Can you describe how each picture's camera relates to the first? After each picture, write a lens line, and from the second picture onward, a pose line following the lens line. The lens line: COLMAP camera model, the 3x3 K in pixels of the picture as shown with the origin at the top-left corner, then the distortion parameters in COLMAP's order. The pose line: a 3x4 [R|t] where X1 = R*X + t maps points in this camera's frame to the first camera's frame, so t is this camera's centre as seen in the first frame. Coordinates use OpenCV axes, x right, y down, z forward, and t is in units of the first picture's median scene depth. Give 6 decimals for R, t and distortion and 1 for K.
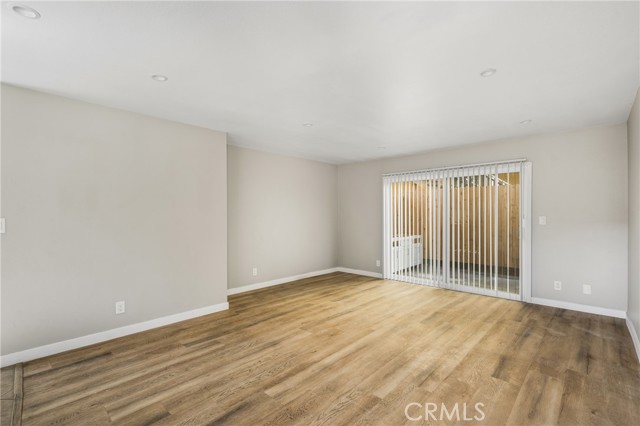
lens RADIAL K [[297.1, 0, 320.0], [0, 297.1, 213.0], [0, 0, 1]] dist [0.002097, 0.000377]
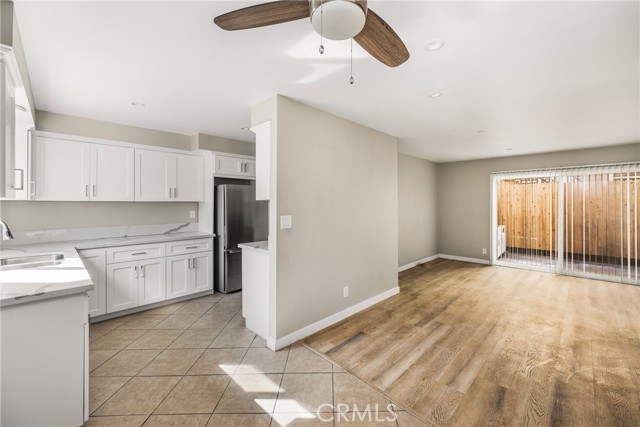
lens RADIAL K [[266.9, 0, 330.3], [0, 266.9, 203.2], [0, 0, 1]] dist [-0.000996, -0.000176]
pose [[0.999940, 0.004253, -0.010130, -0.717386], [-0.004190, 0.999972, 0.006253, -0.030869], [0.010157, -0.006210, 0.999929, -0.027862]]
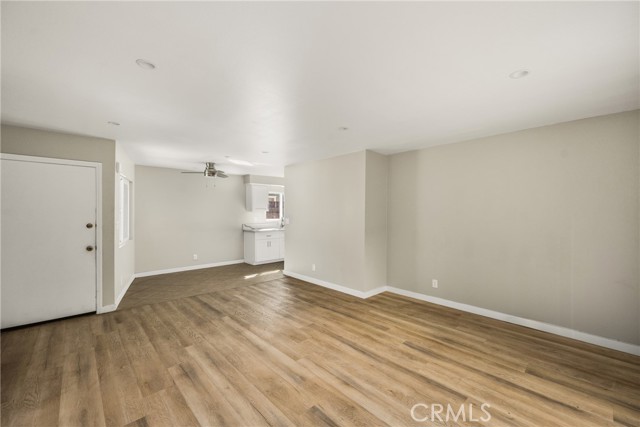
lens RADIAL K [[267.7, 0, 320.0], [0, 267.7, 213.5], [0, 0, 1]] dist [0.000812, -0.000040]
pose [[-0.079831, 0.011652, -0.996740, 0.961539], [0.007999, 0.999907, 0.011049, -0.034307], [0.996776, -0.007091, -0.079917, 1.161504]]
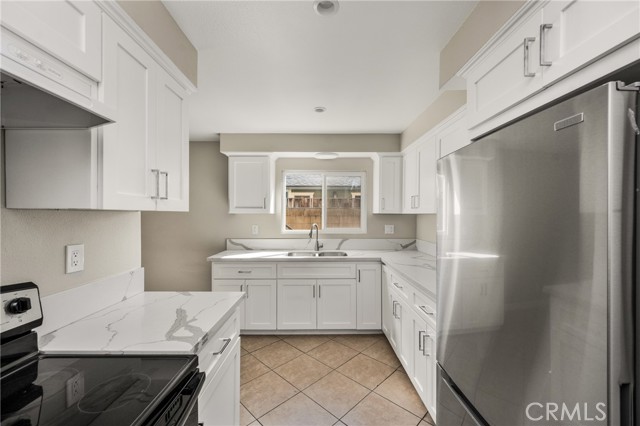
lens RADIAL K [[267.7, 0, 320.0], [0, 267.7, 213.0], [0, 0, 1]] dist [0.000812, -0.000040]
pose [[-0.718511, 0.004316, -0.695502, -0.791162], [0.005380, 0.999985, 0.000647, -0.031548], [0.695495, -0.003277, -0.718524, 1.416359]]
